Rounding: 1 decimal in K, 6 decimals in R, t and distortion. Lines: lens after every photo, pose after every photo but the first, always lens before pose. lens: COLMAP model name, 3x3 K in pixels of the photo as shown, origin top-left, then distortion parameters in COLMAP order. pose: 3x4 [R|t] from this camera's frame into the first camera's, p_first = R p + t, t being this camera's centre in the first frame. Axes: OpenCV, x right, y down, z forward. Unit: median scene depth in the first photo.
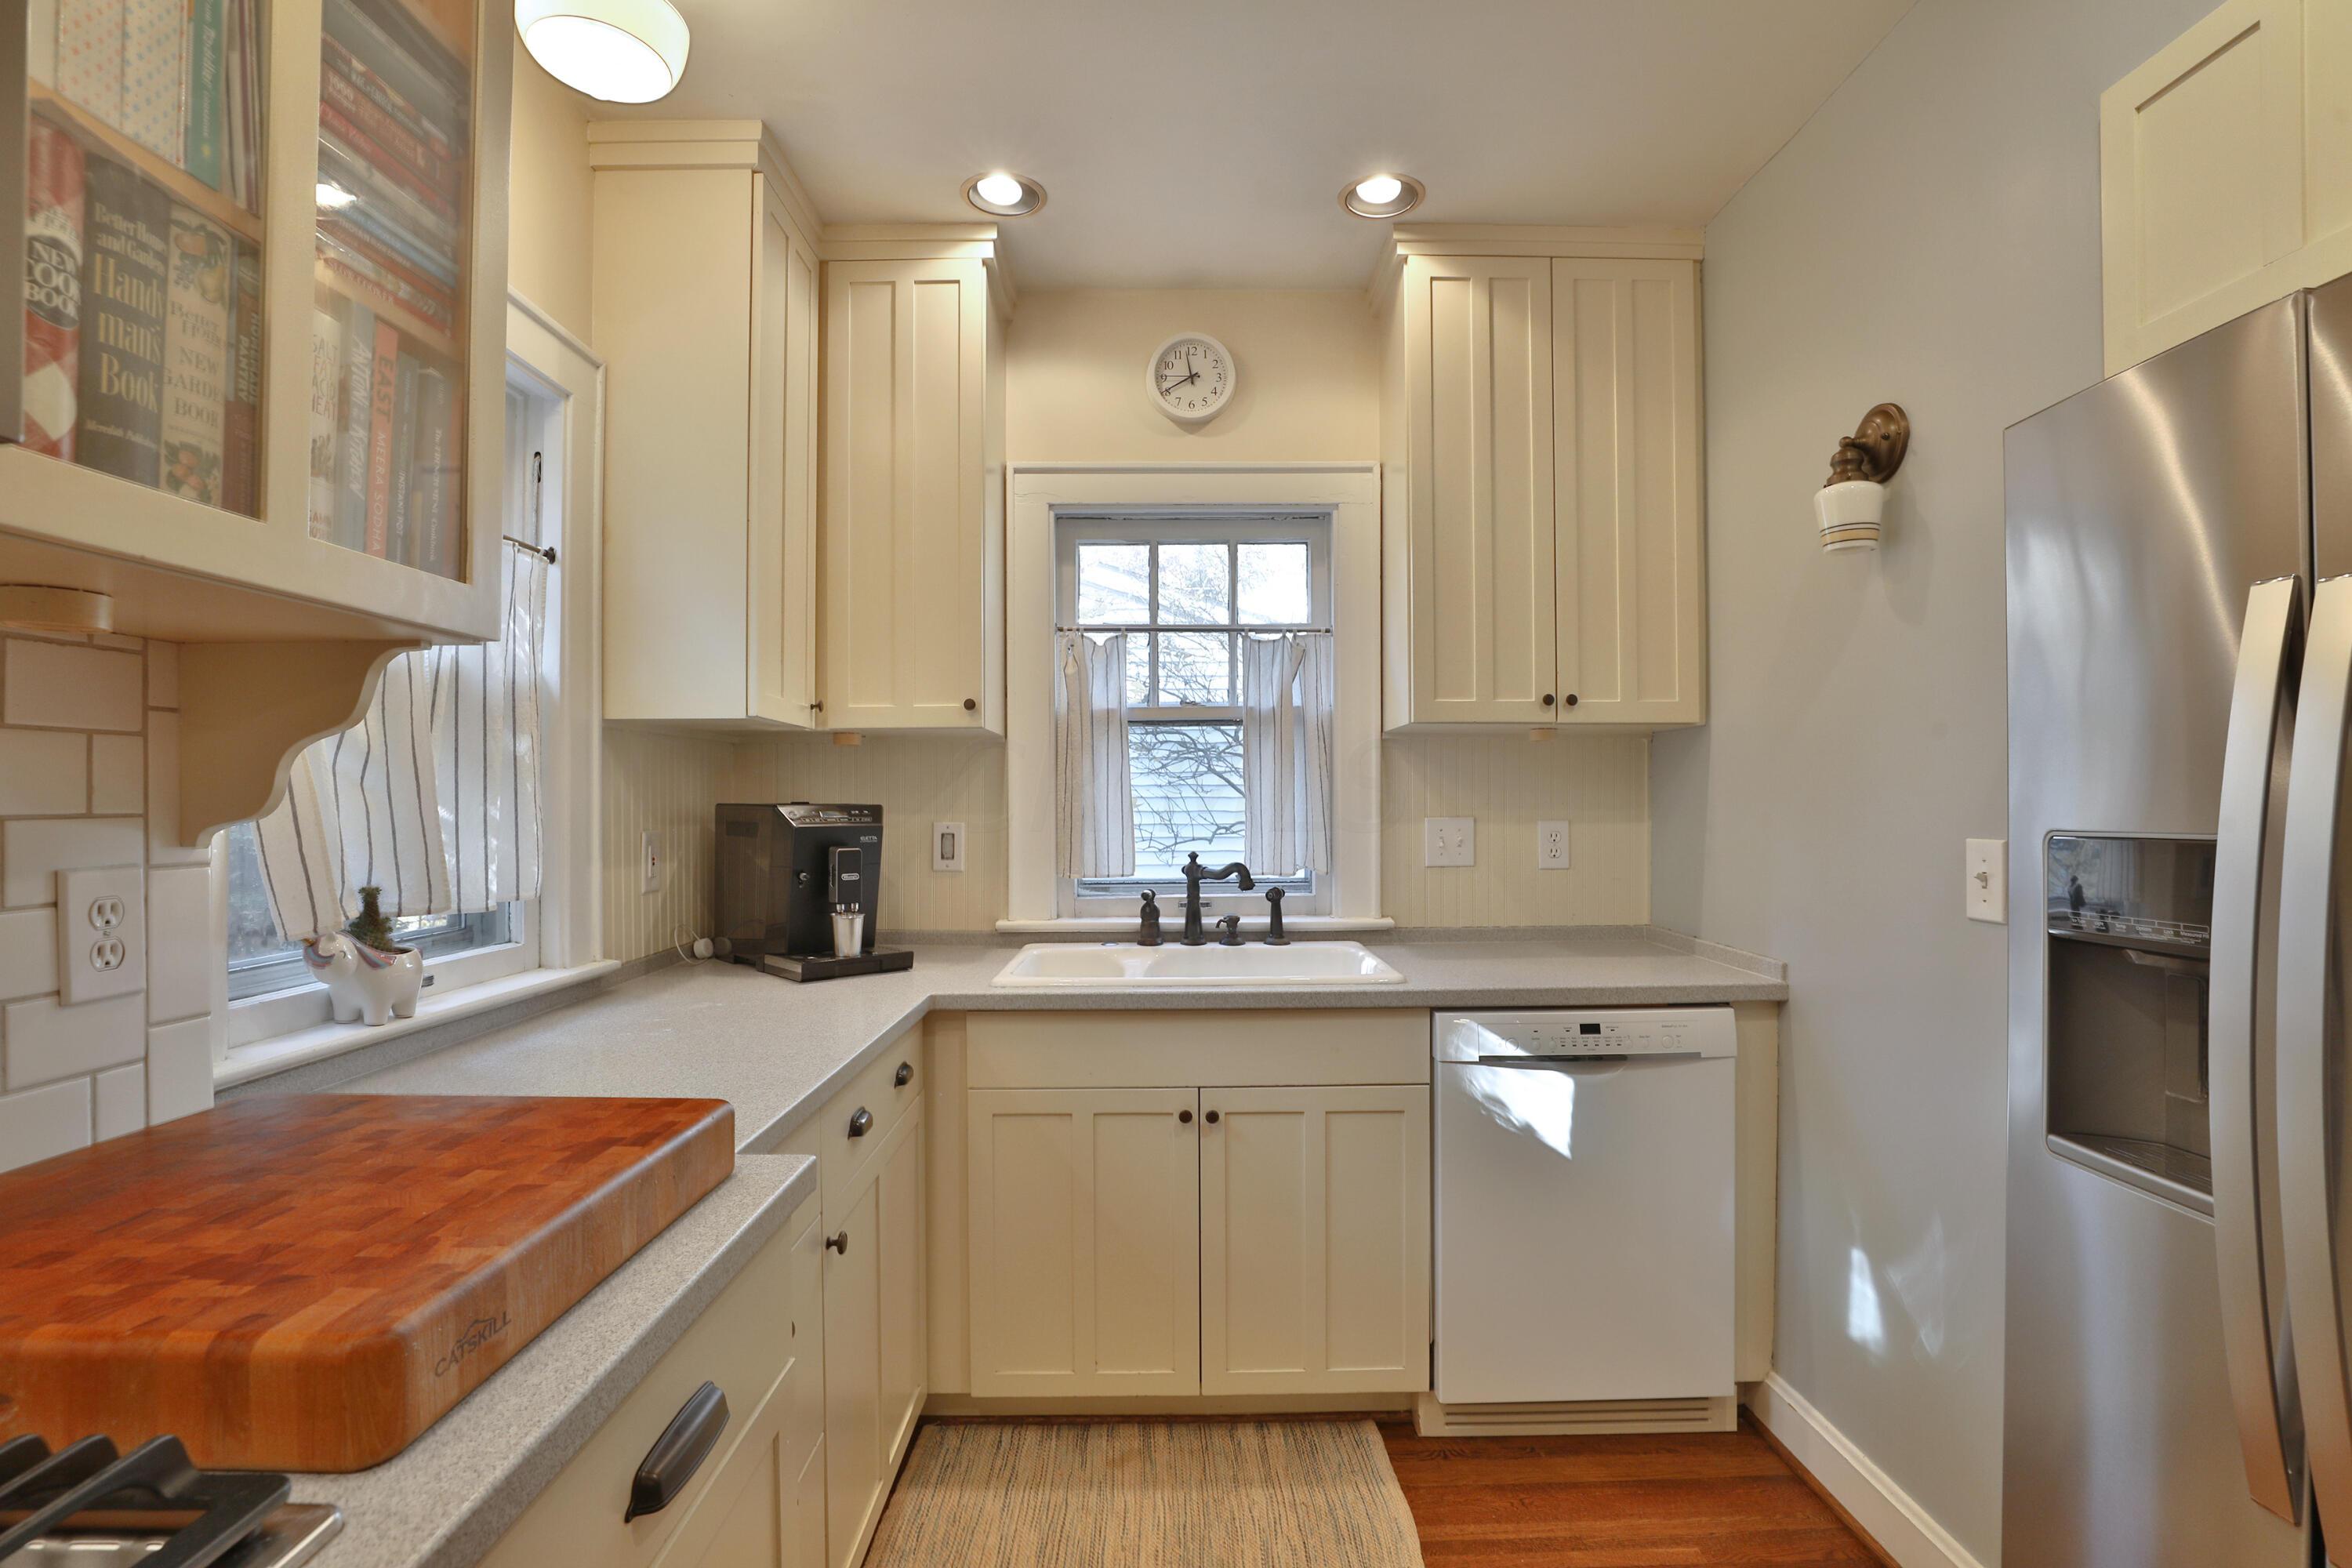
lens RADIAL K [[1119.4, 0, 1174.2], [0, 1119.4, 775.6], [0, 0, 1]] dist [-0.000632, 0.000013]
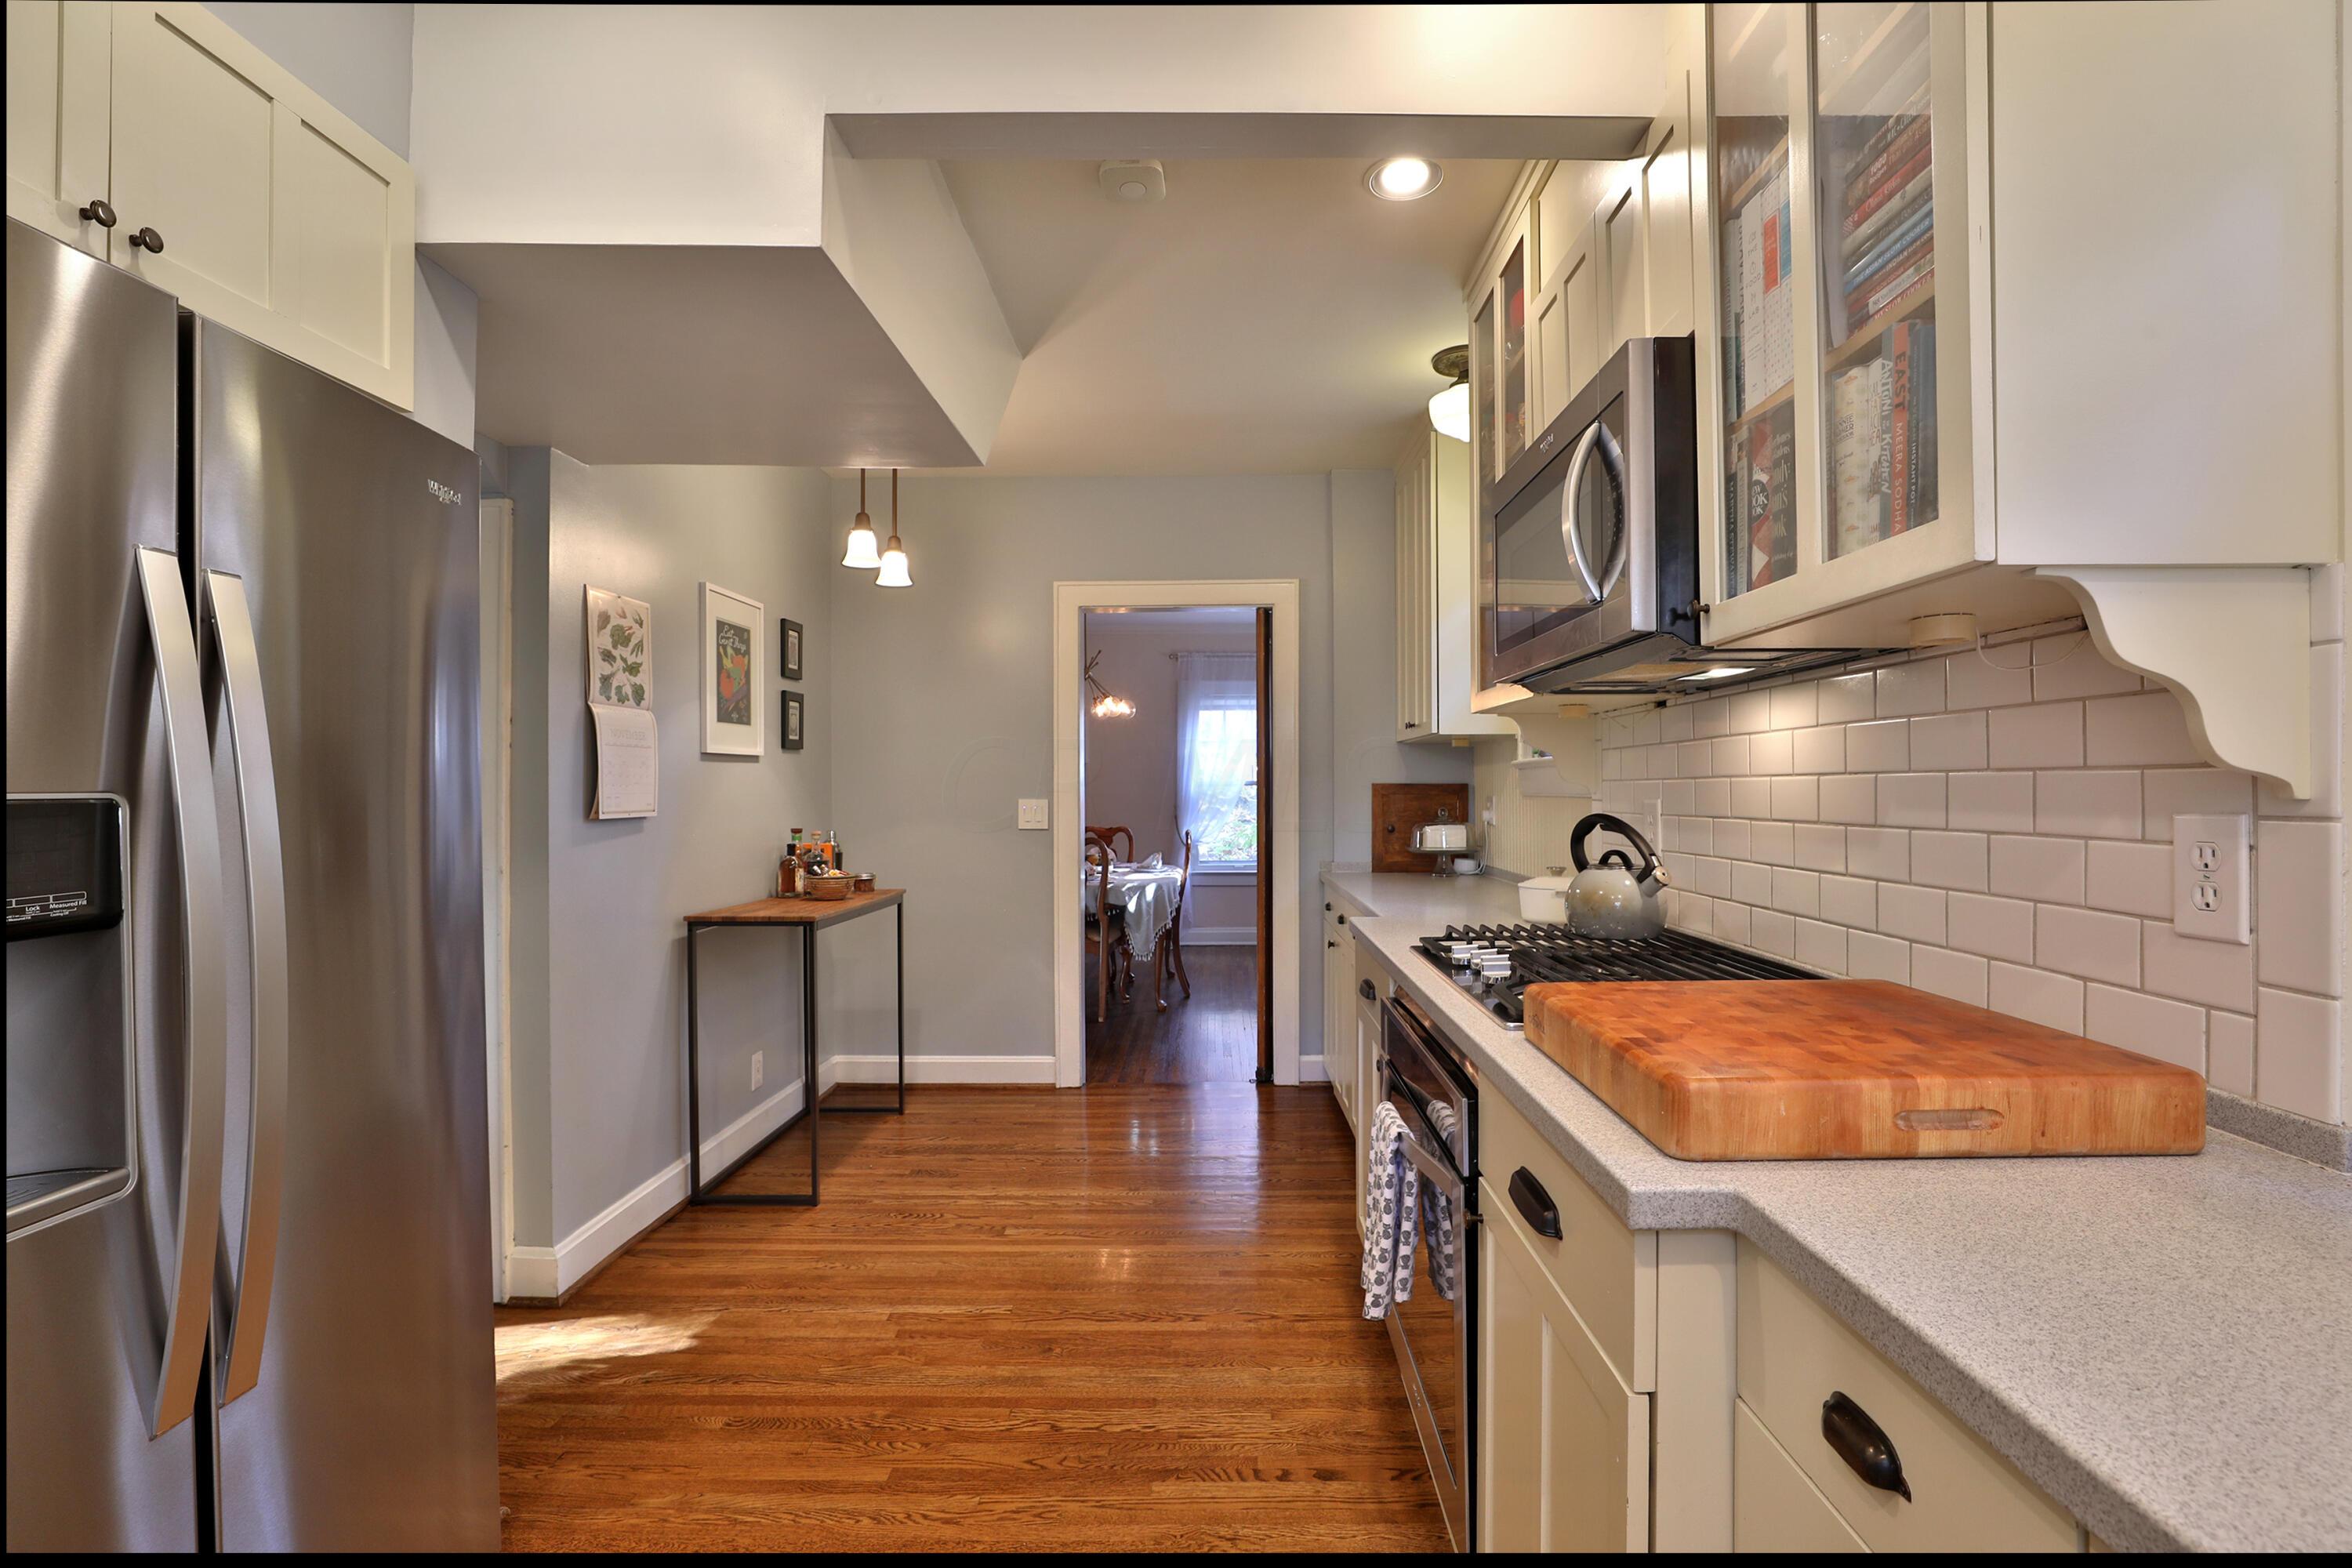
lens RADIAL K [[1092.3, 0, 1181.2], [0, 1092.3, 811.9], [0, 0, 1]] dist [-0.041383, 0.011825]
pose [[-0.998678, 0.004524, 0.051198, -0.043410], [0.003521, 0.999800, -0.019671, 0.091900], [-0.051277, -0.019465, -0.998495, 1.928613]]
